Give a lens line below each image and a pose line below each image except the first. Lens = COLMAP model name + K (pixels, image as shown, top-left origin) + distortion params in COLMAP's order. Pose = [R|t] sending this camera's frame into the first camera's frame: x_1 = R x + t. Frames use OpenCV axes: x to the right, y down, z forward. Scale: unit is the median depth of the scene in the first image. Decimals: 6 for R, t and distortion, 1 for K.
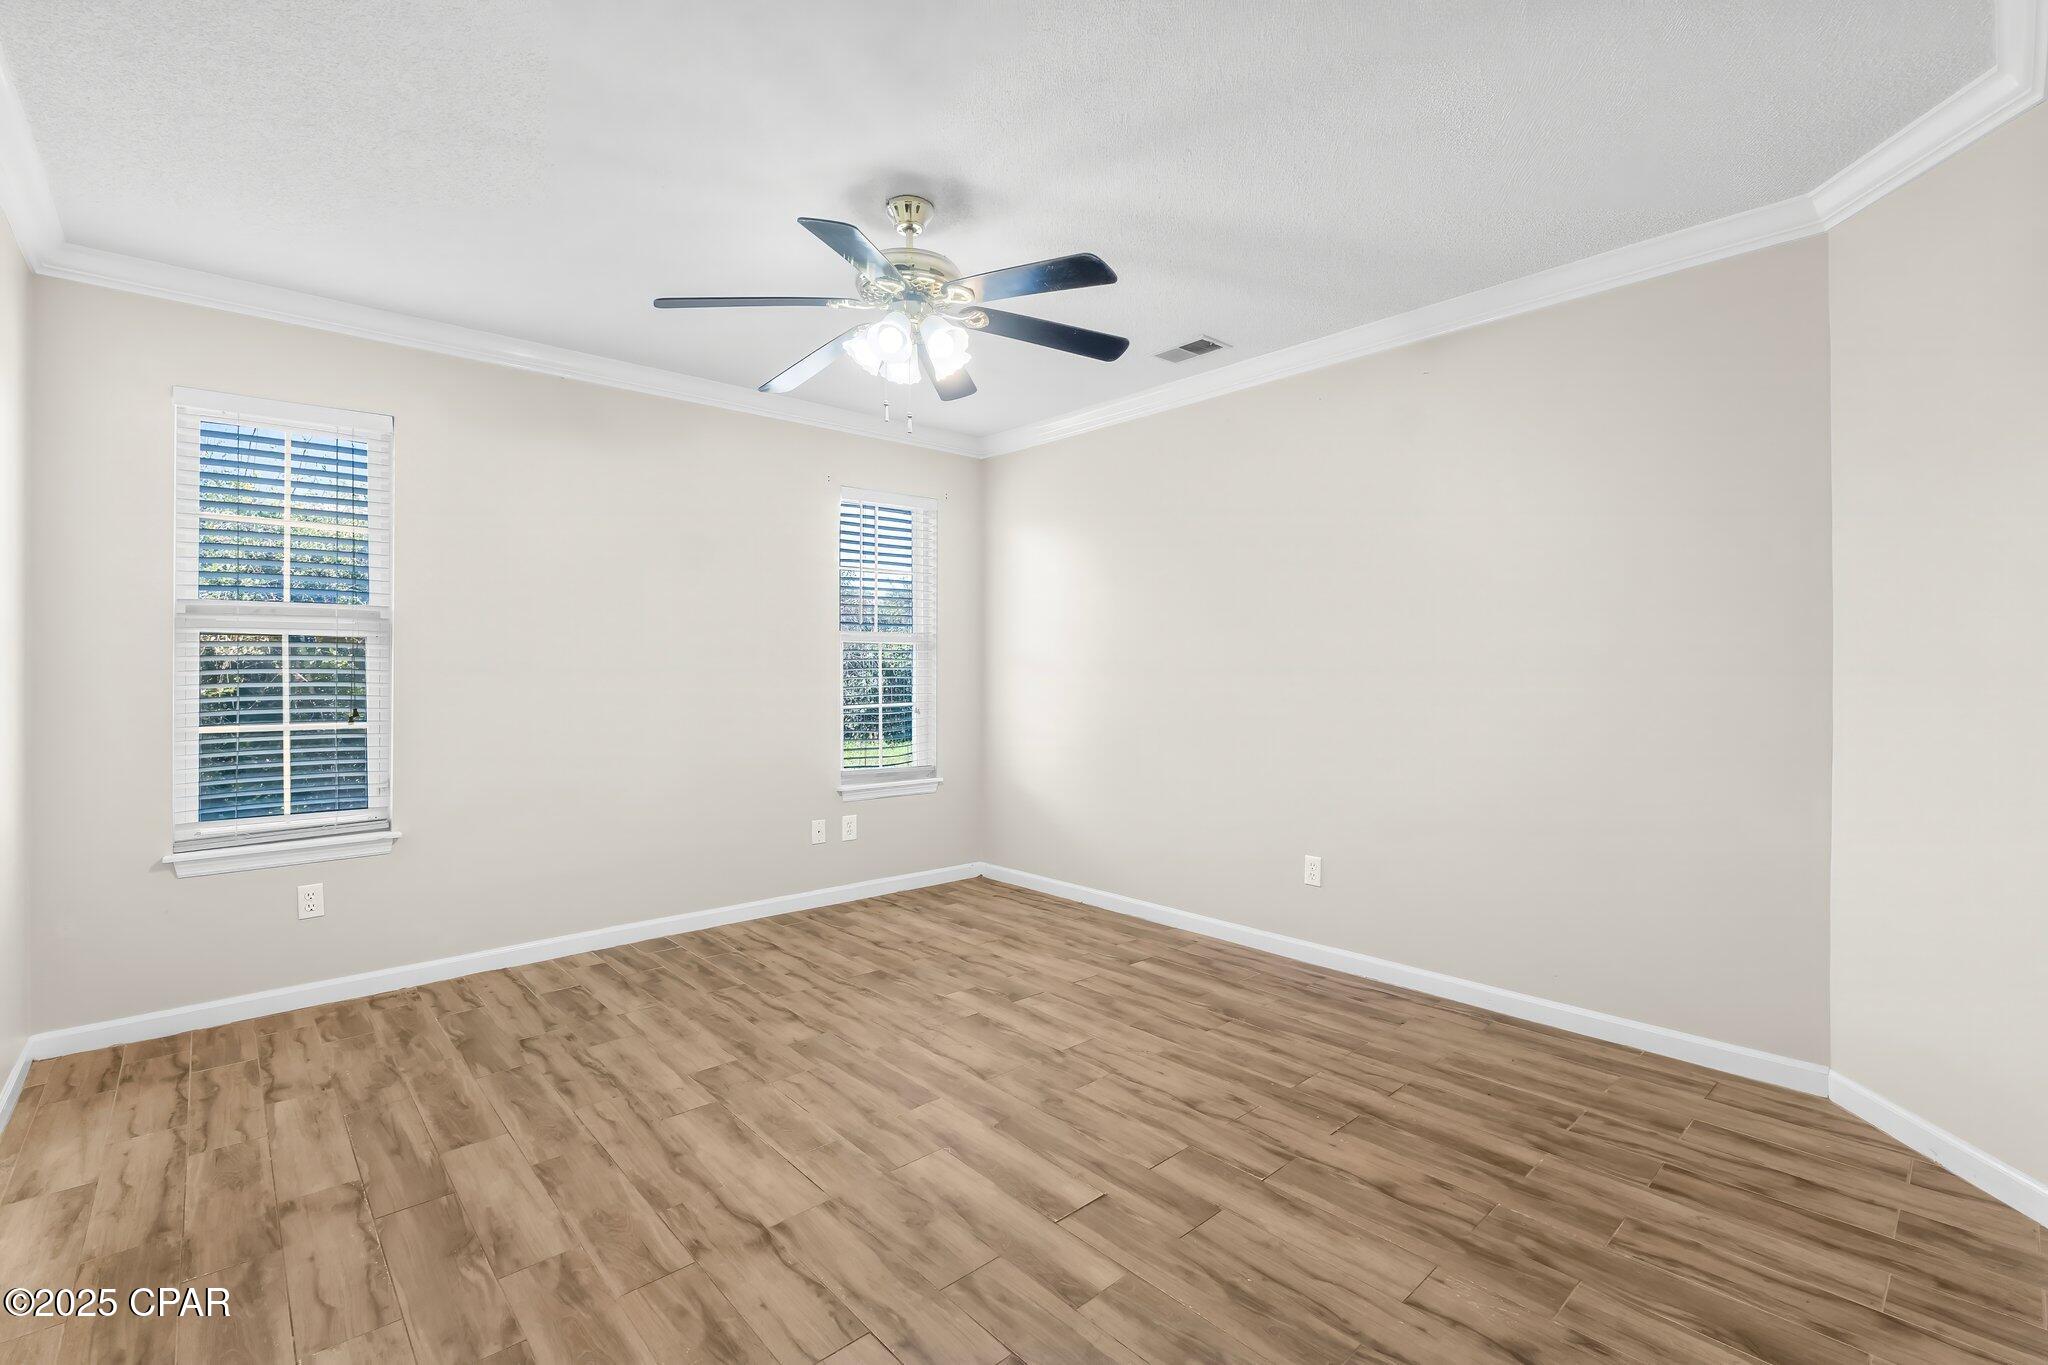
lens RADIAL K [[912.5, 0, 1030.9], [0, 912.5, 668.9], [0, 0, 1]] dist [-0.005770, 0.000707]
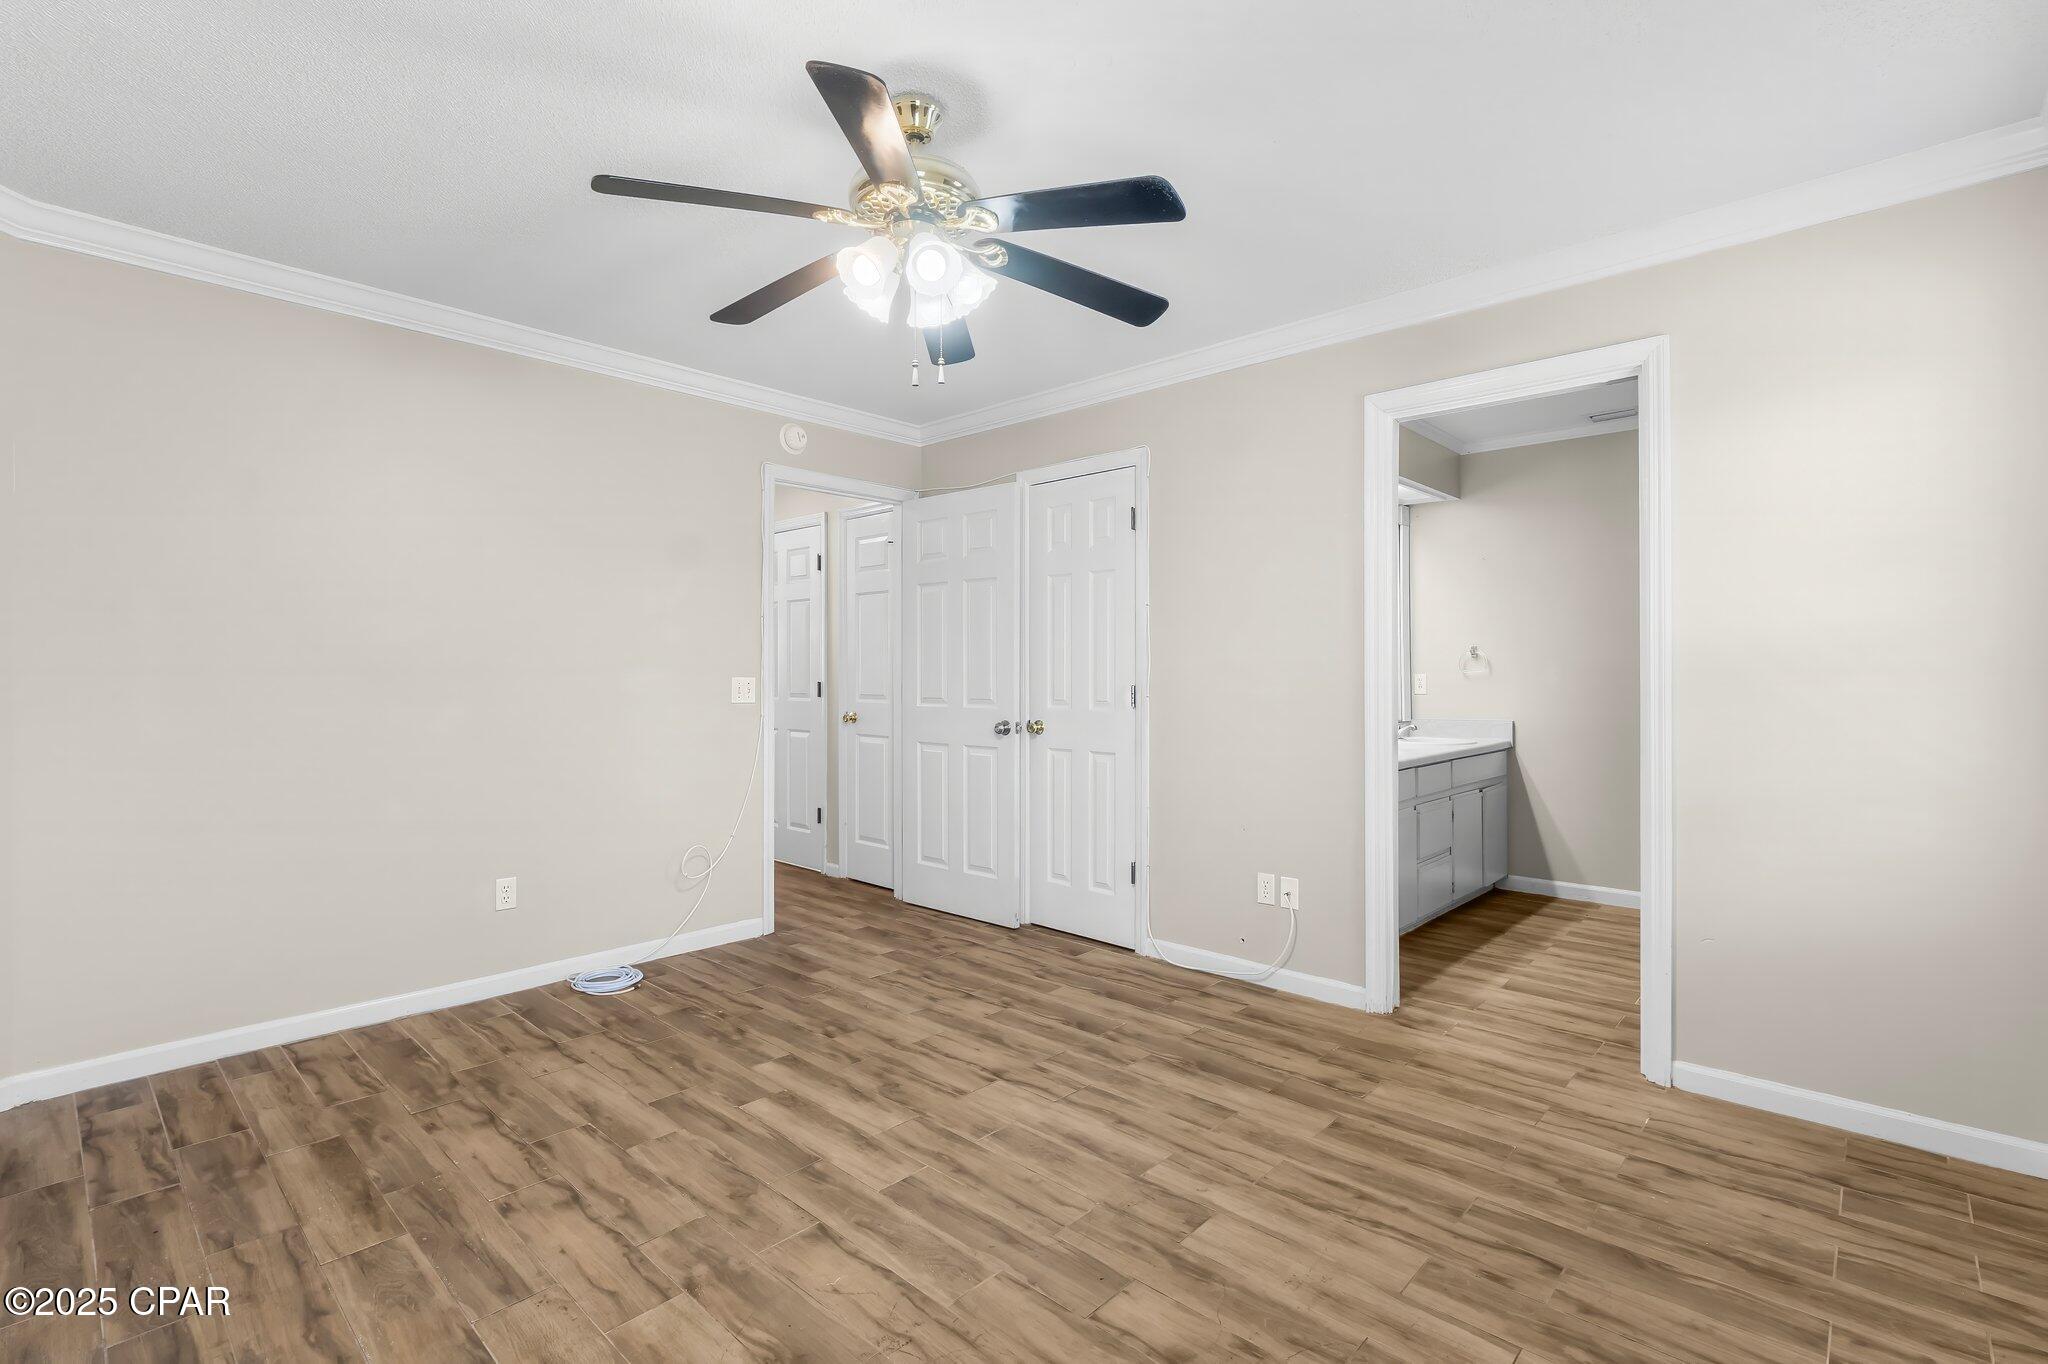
lens RADIAL K [[912.5, 0, 1030.9], [0, 912.5, 668.4], [0, 0, 1]] dist [-0.005770, 0.000707]
pose [[-0.995774, 0.000590, -0.091832, -0.175303], [0.000777, 0.999998, -0.002002, -0.005465], [0.091831, -0.002064, -0.995772, 1.992788]]
